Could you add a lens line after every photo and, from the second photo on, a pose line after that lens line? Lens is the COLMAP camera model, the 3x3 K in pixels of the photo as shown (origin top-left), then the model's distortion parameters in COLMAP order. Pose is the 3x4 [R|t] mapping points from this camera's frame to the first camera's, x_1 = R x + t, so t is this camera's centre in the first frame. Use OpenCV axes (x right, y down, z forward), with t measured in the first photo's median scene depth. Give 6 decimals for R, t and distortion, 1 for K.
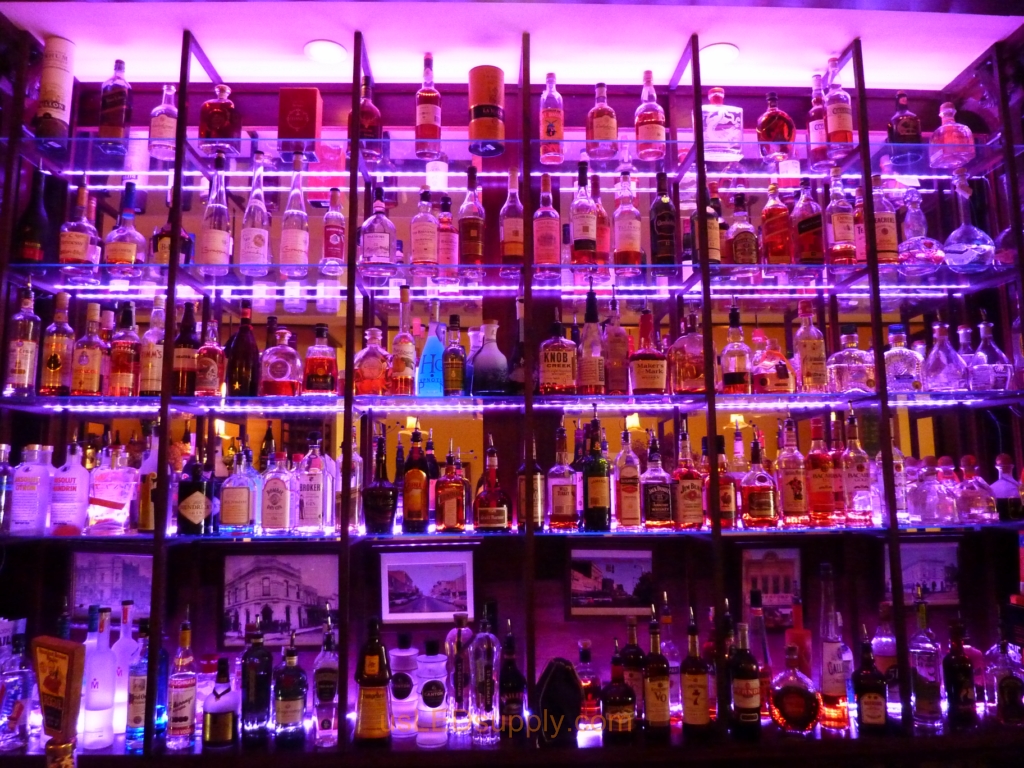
lens RADIAL K [[757.9, 0, 515.4], [0, 757.9, 382.2], [0, 0, 1]] dist [-0.034766, 0.002386]
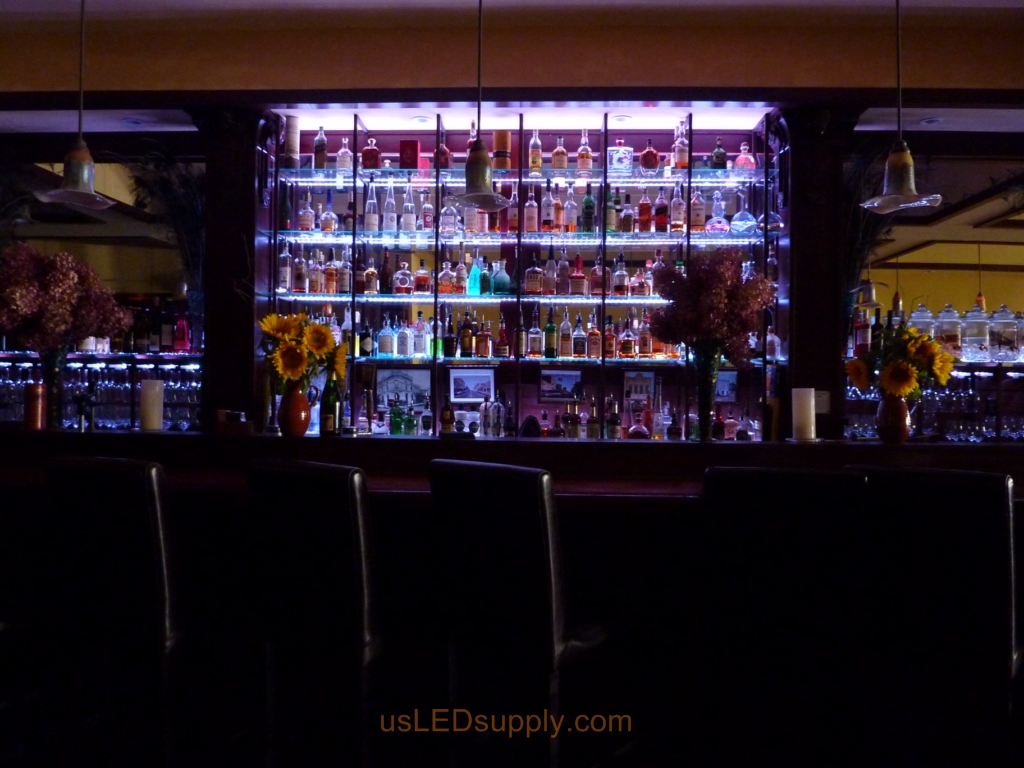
lens RADIAL K [[757.9, 0, 514.2], [0, 757.9, 385.9], [0, 0, 1]] dist [-0.034766, 0.002386]
pose [[0.996905, 0.021156, -0.075714, 0.163786], [-0.009783, 0.989008, 0.147536, -0.042169], [0.078003, -0.146338, 0.986154, -1.099333]]
